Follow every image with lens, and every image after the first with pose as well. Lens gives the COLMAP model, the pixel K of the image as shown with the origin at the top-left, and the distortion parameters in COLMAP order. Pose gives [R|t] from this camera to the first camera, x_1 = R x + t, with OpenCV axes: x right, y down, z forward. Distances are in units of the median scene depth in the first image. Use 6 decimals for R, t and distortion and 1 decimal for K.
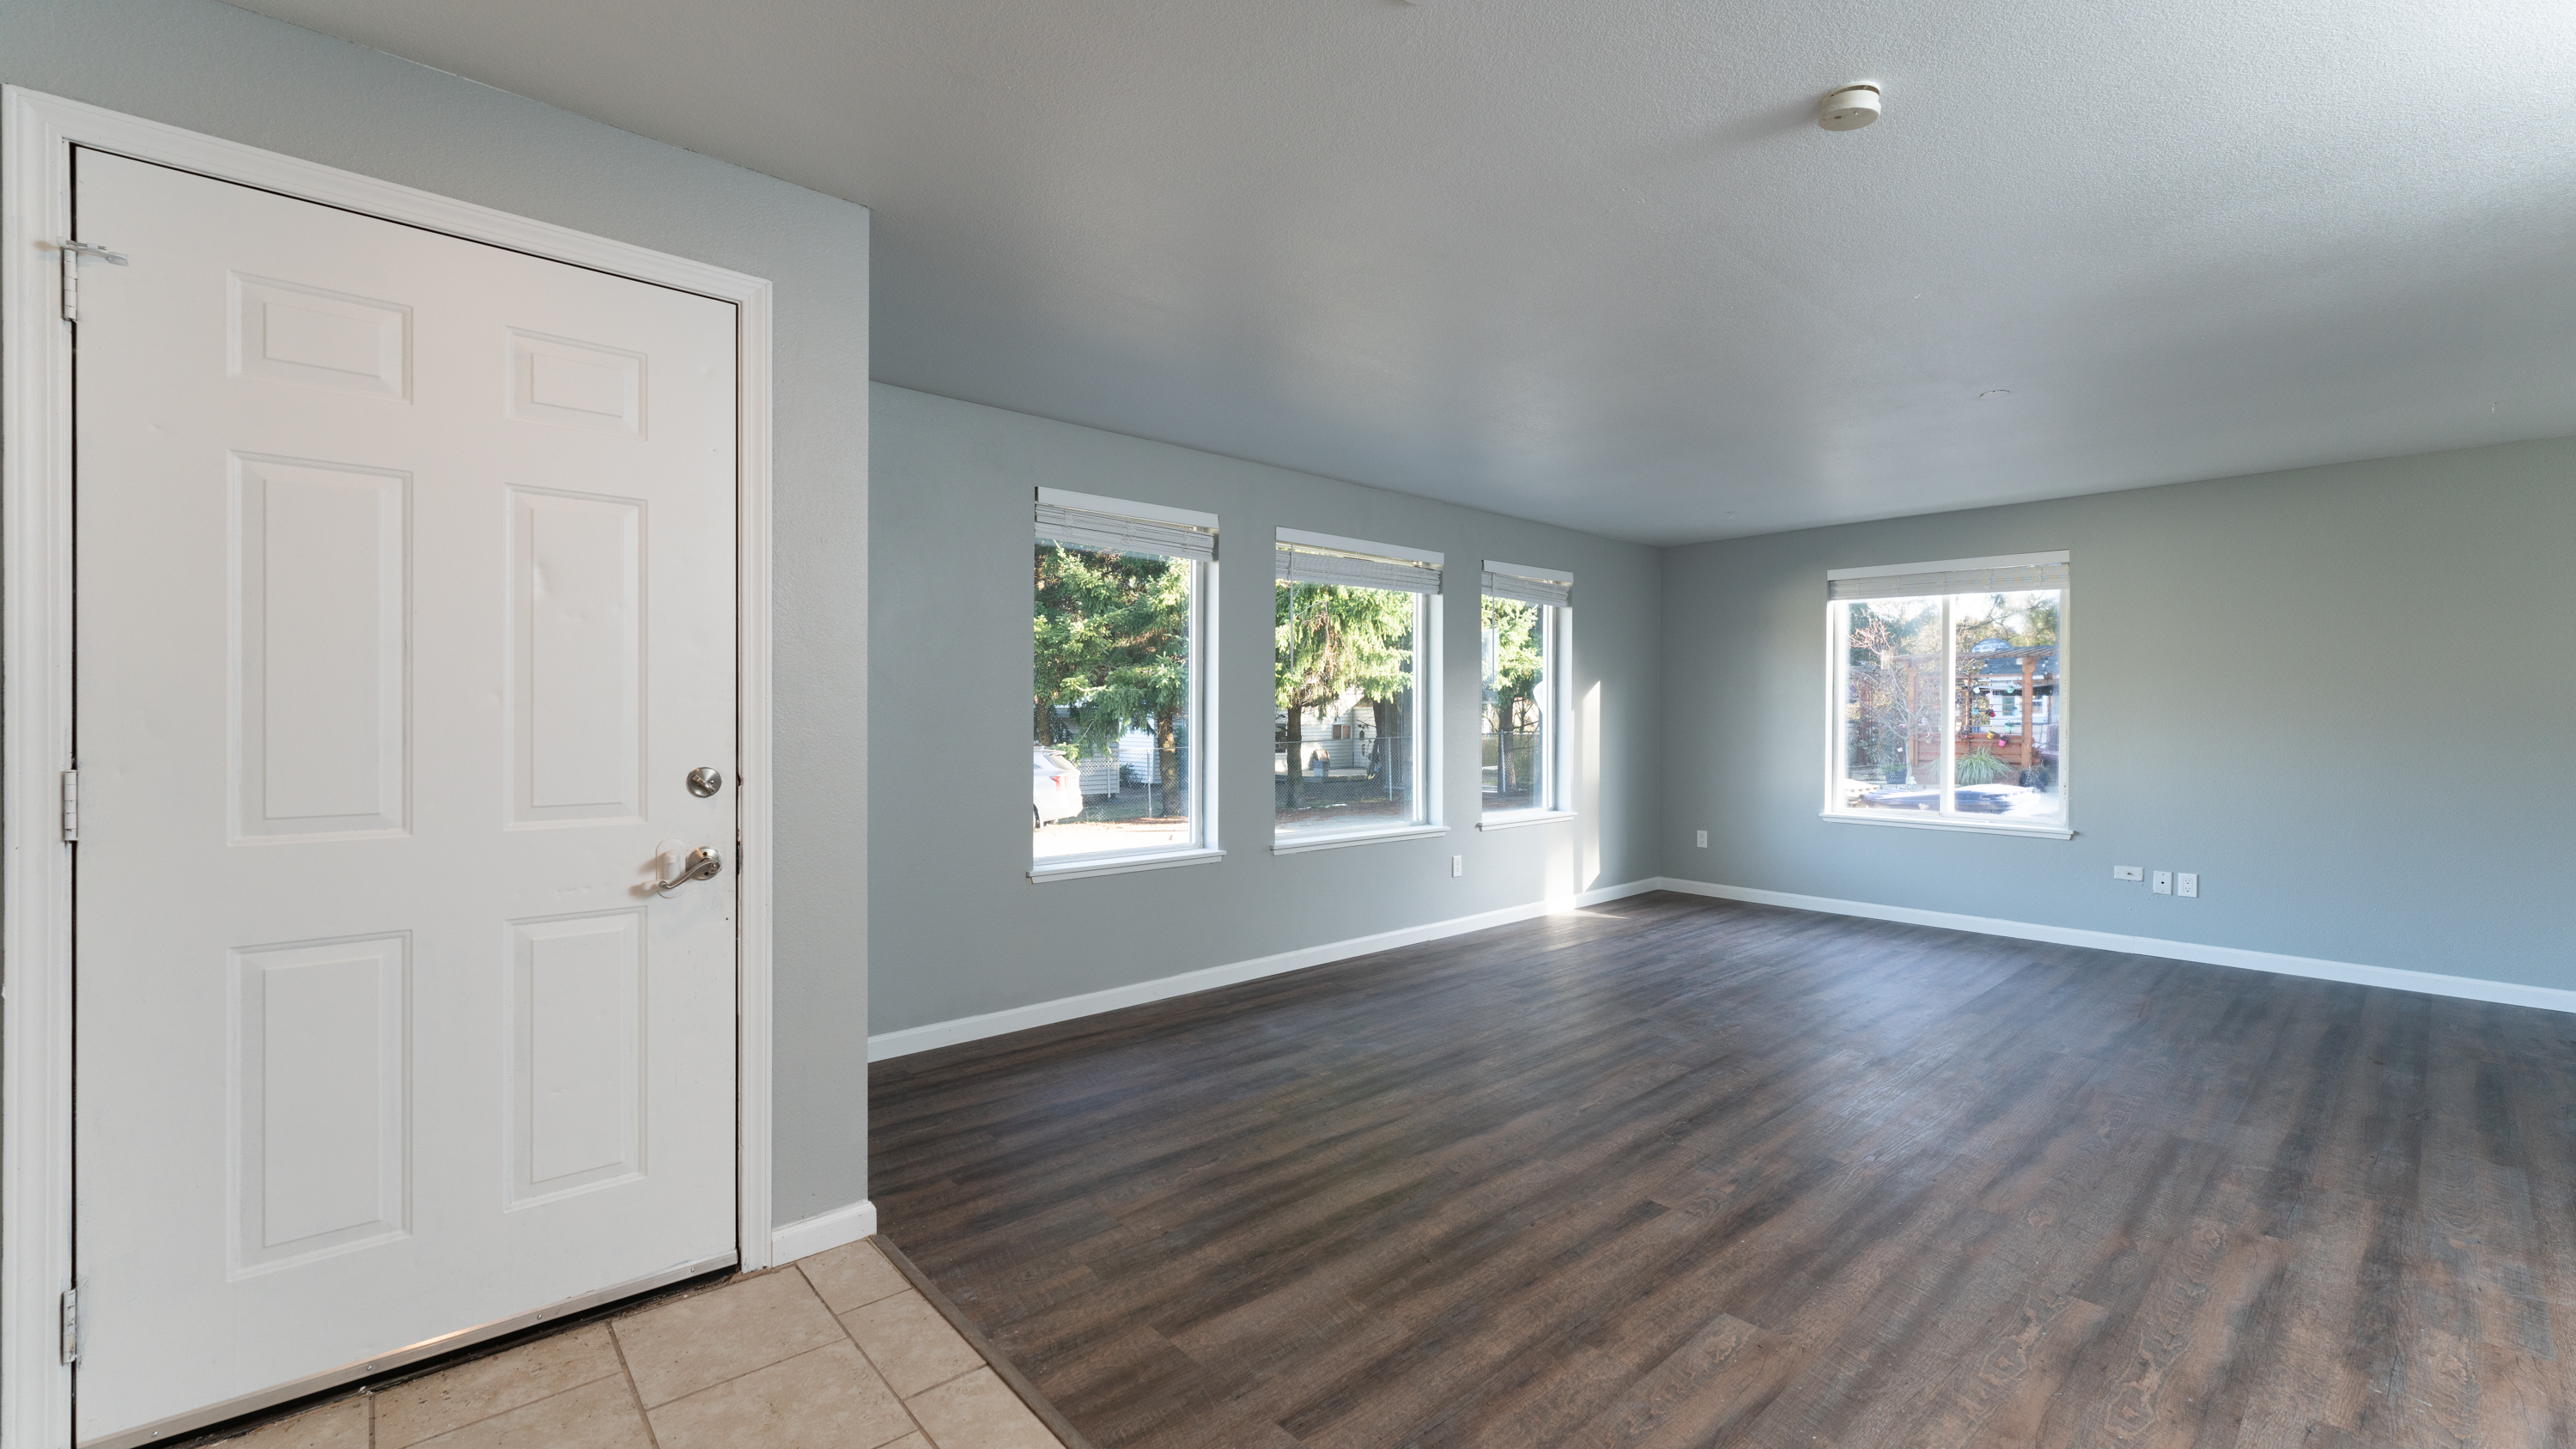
lens RADIAL K [[1023.4, 0, 1288.0], [0, 1023.4, 724.5], [0, 0, 1]] dist [-0.000325, 0.000057]
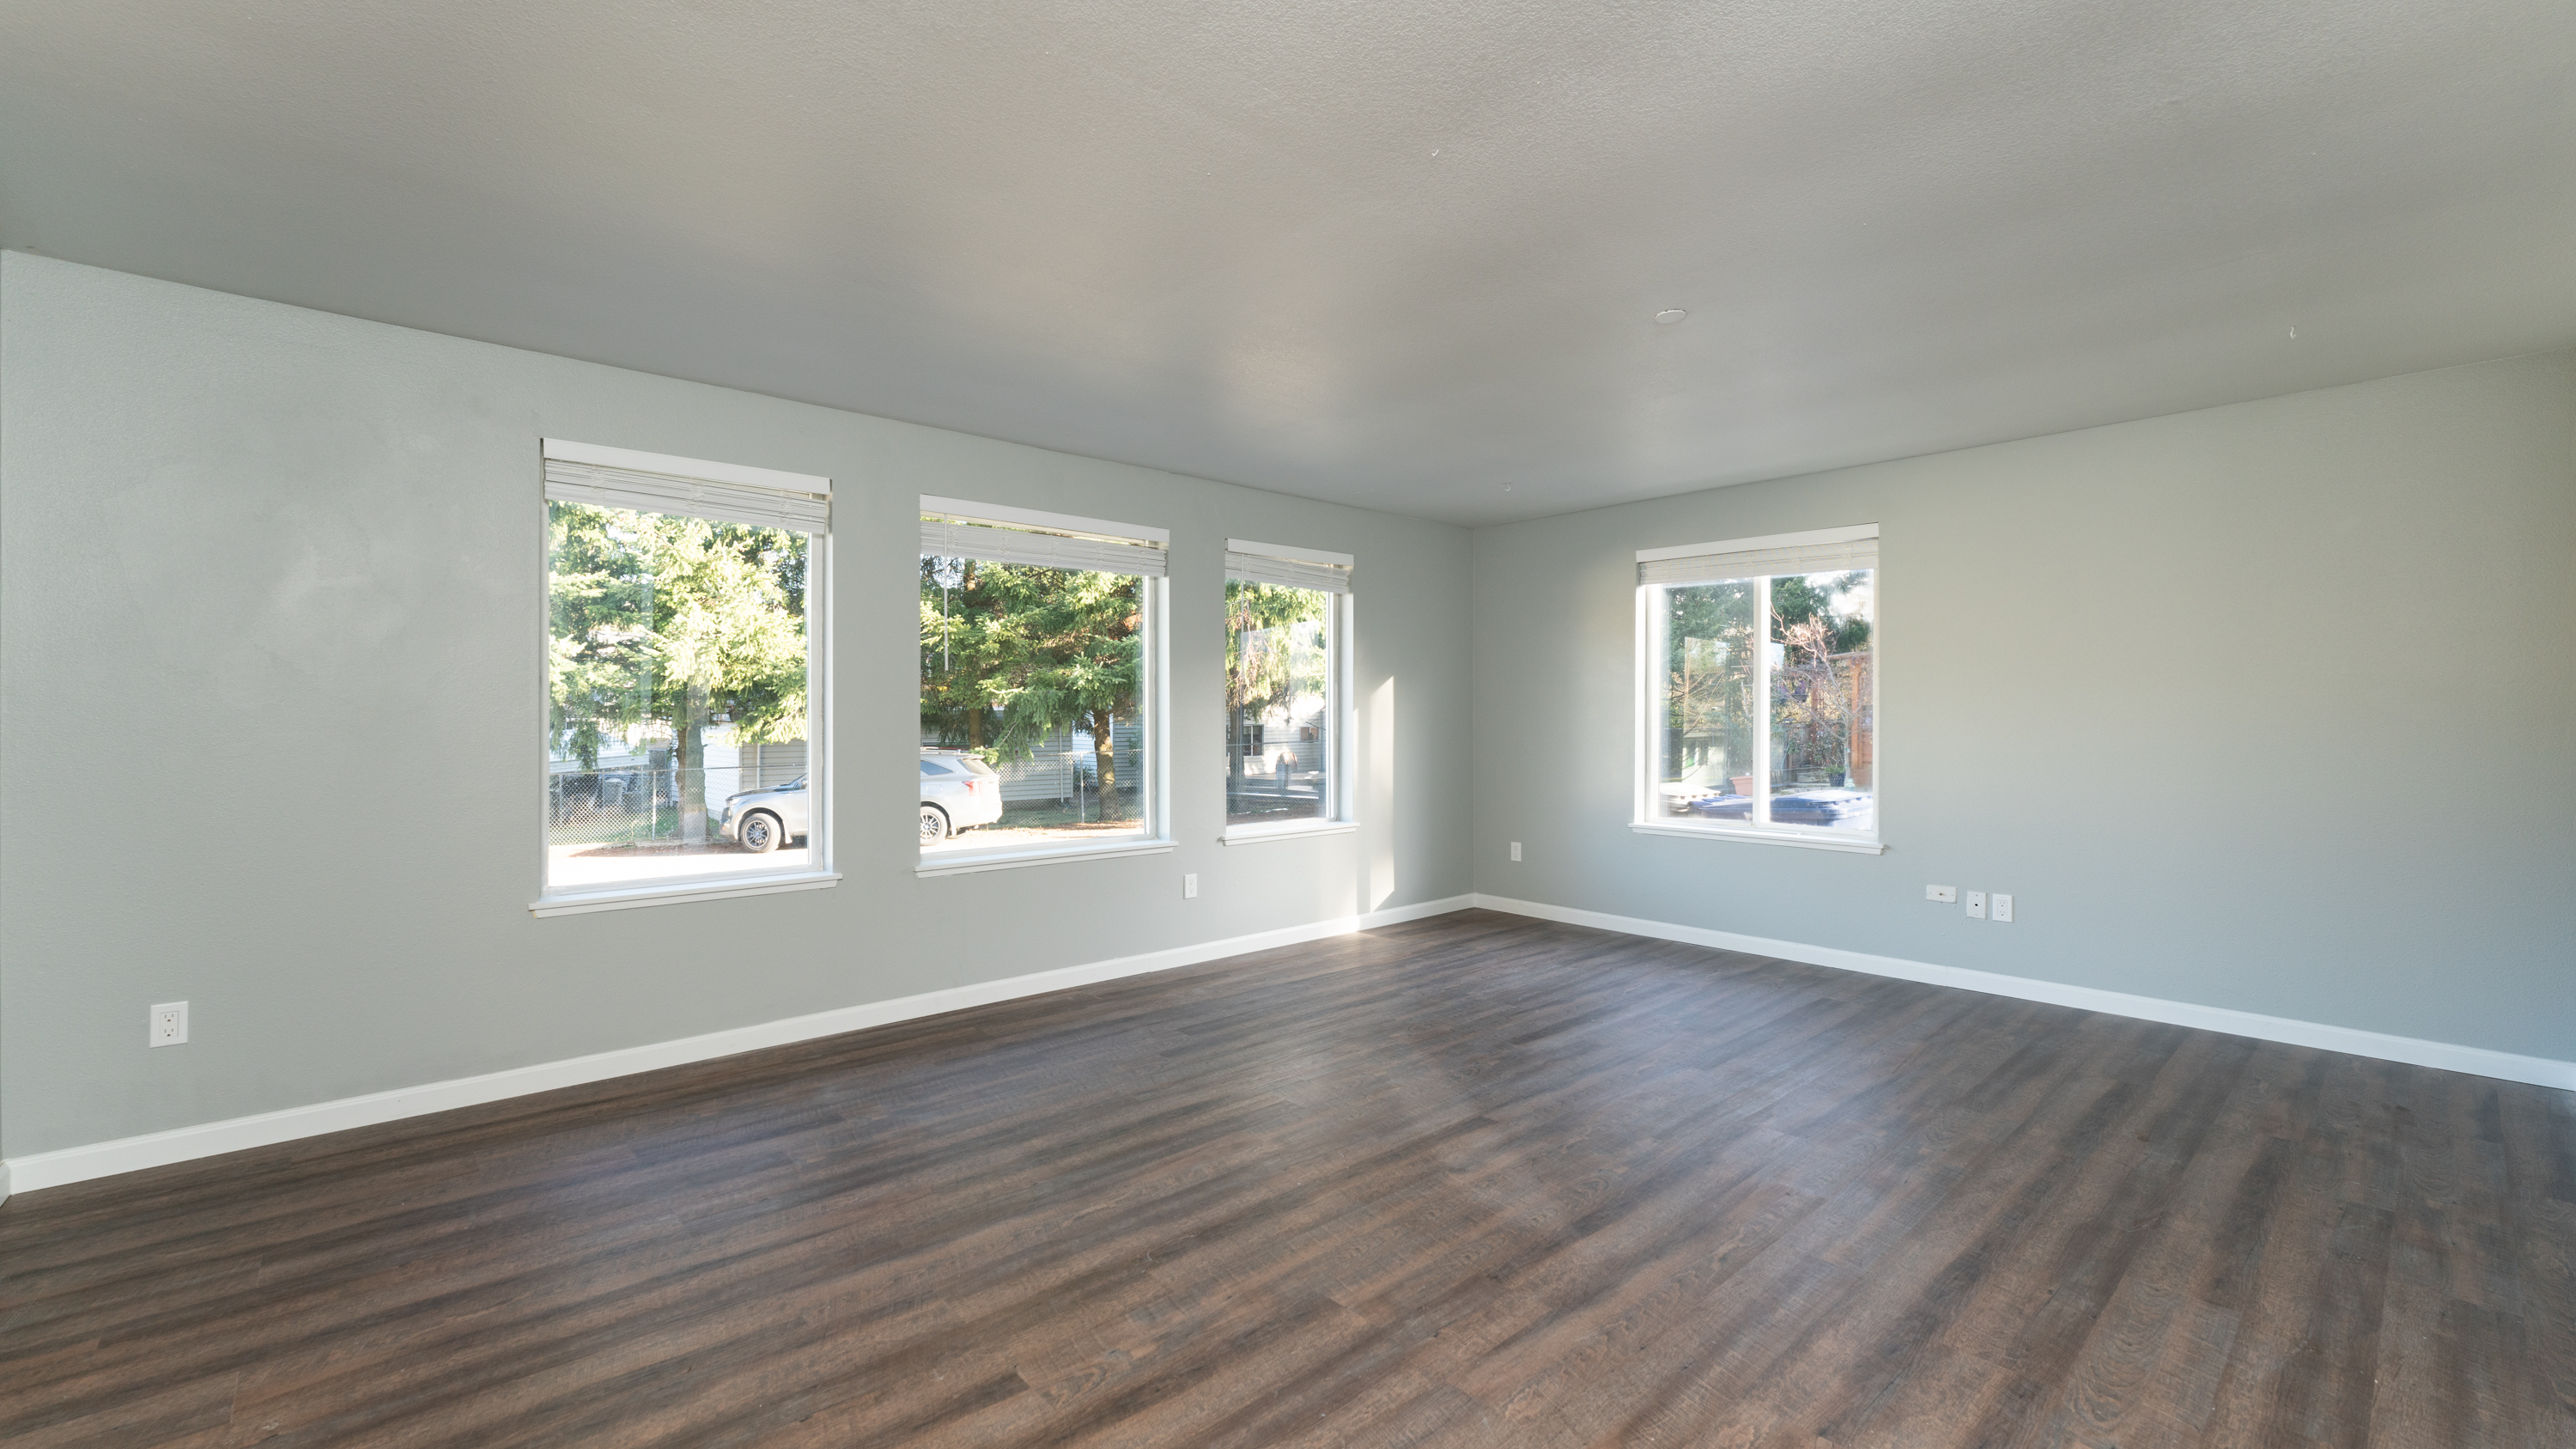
lens RADIAL K [[1020.3, 0, 1288.0], [0, 1020.3, 724.5], [0, 0, 1]] dist [-0.000857, 0.000123]
pose [[0.999995, -0.002844, -0.001000, 0.268618], [0.002841, 0.999992, -0.002940, 0.002474], [0.001009, 0.002937, 0.999995, 0.132342]]
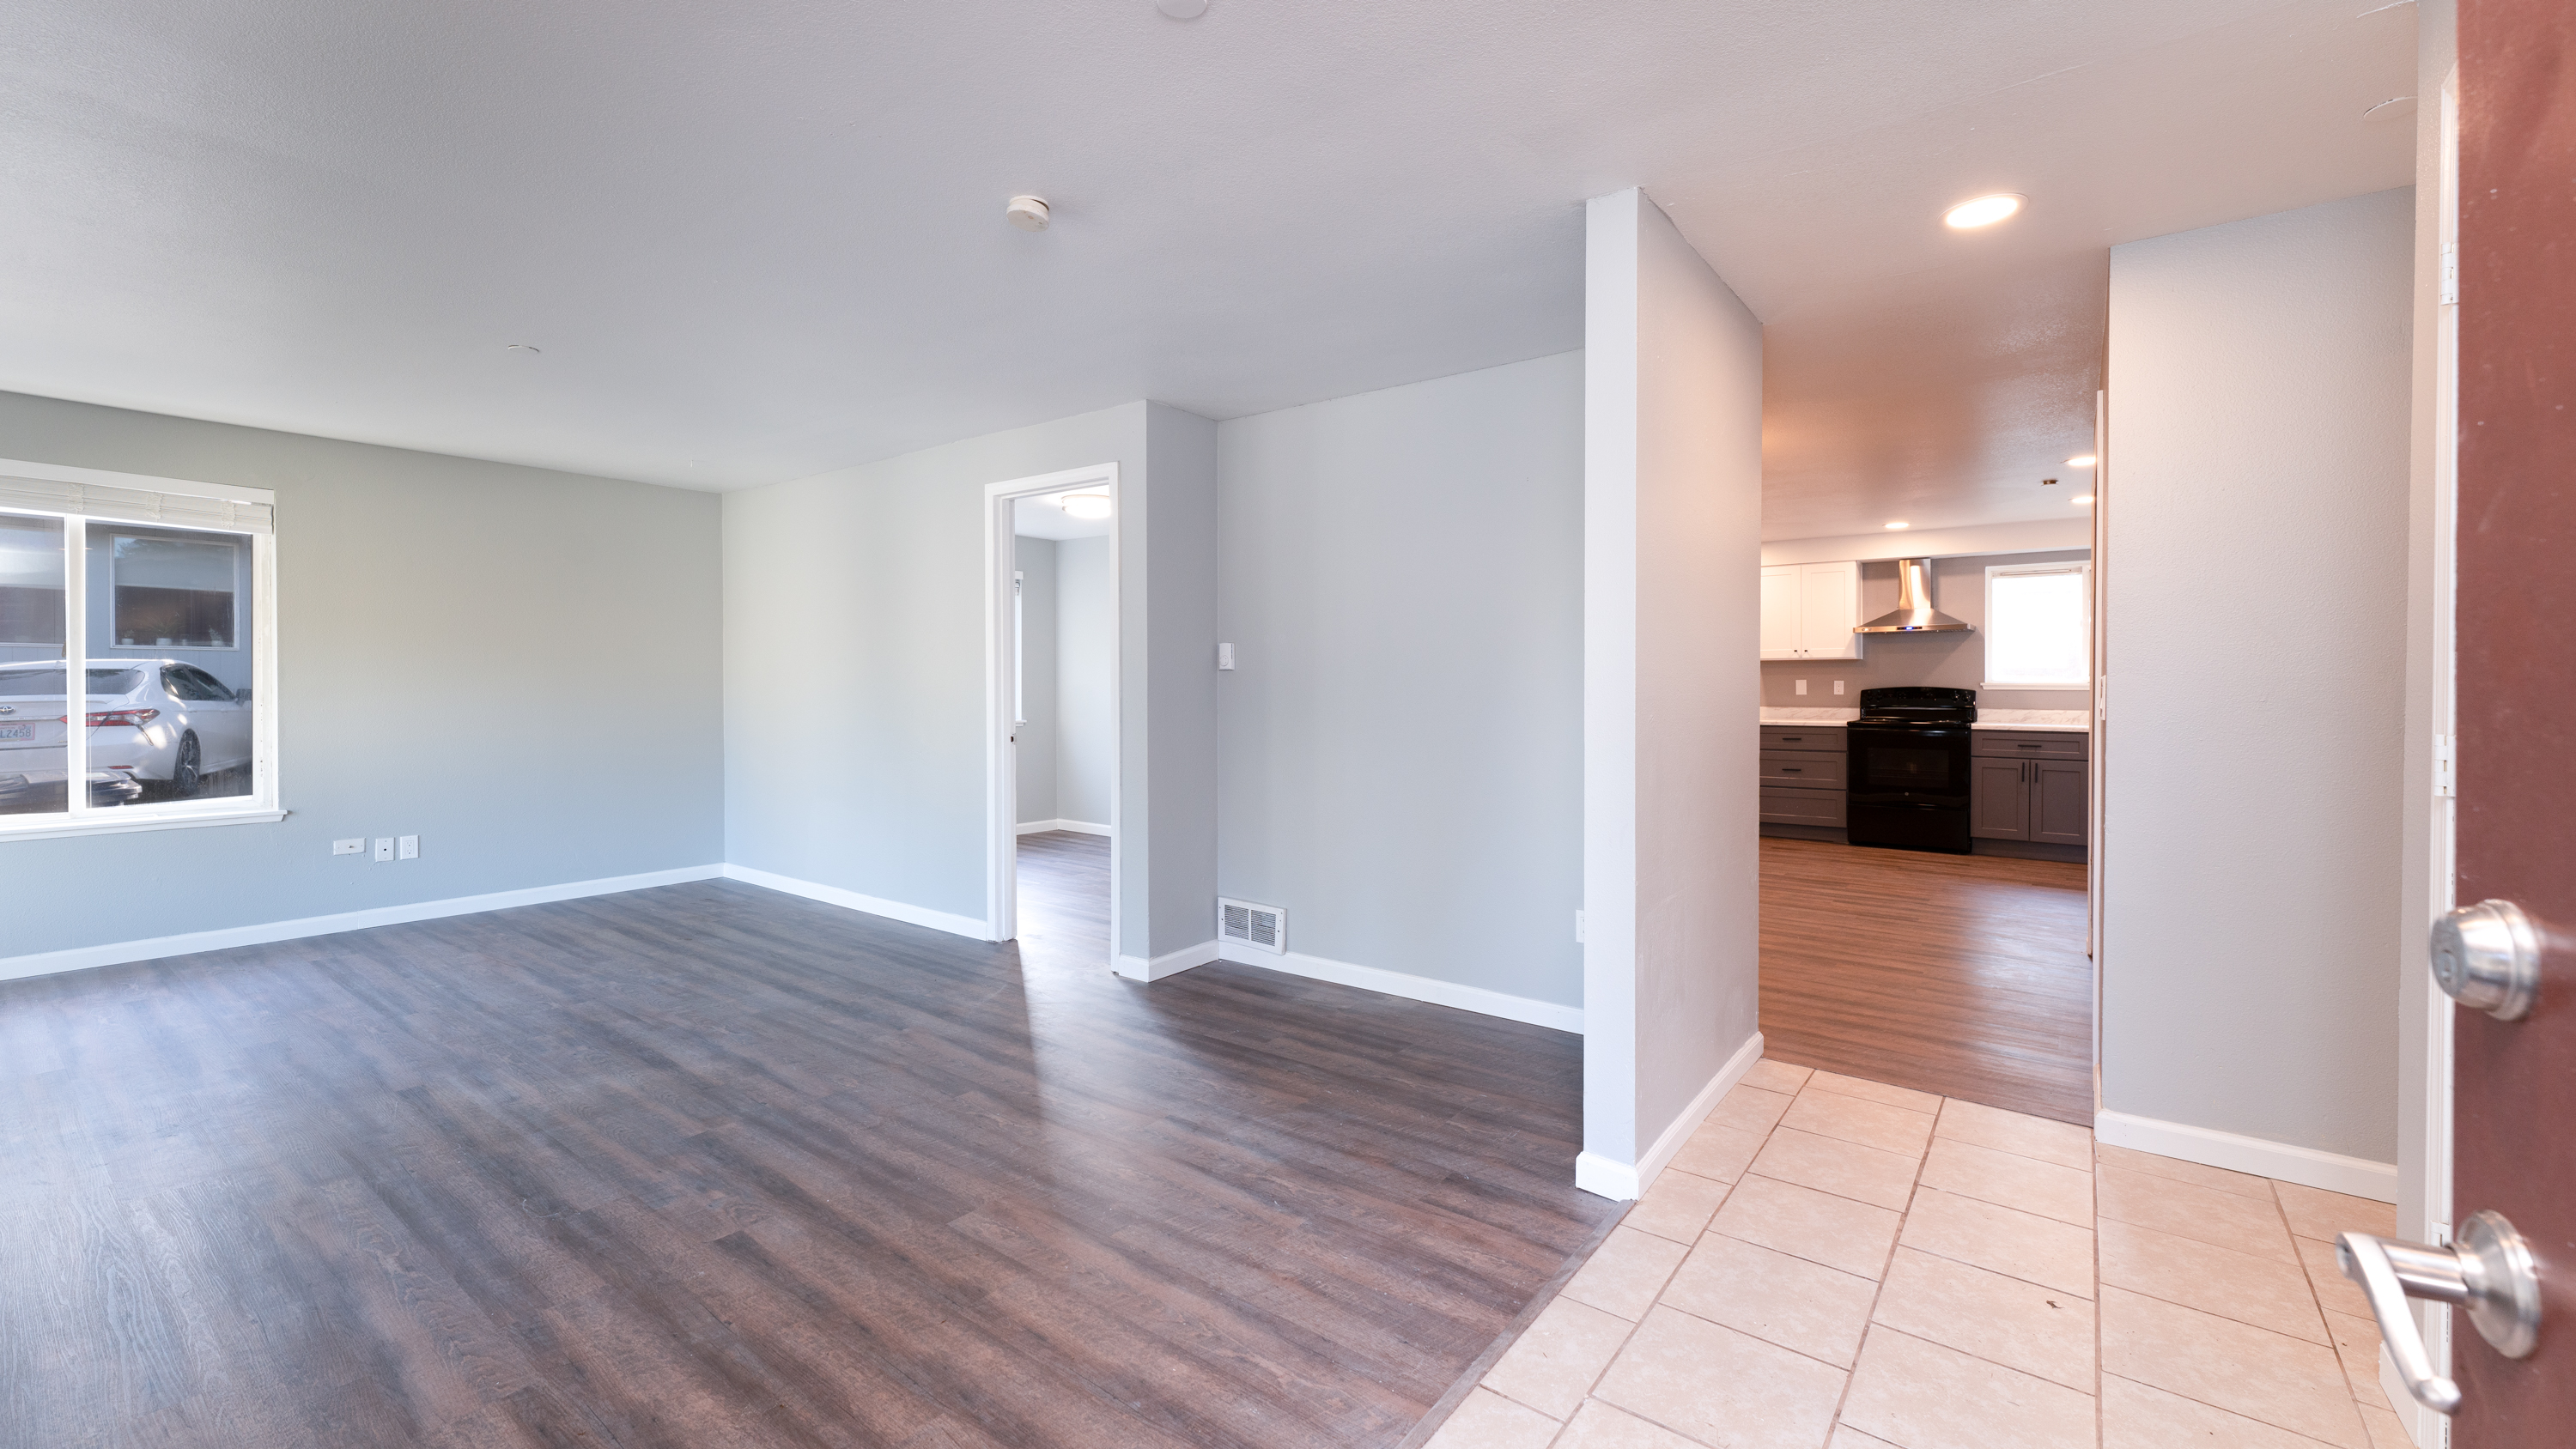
lens RADIAL K [[1056.2, 0, 1286.7], [0, 1056.2, 696.6], [0, 0, 1]] dist [-0.000714, 0.000024]
pose [[-0.188484, -0.016016, 0.981946, -0.295308], [0.007557, 0.999814, 0.017758, -0.003460], [-0.982047, 0.010767, -0.188328, 0.335744]]
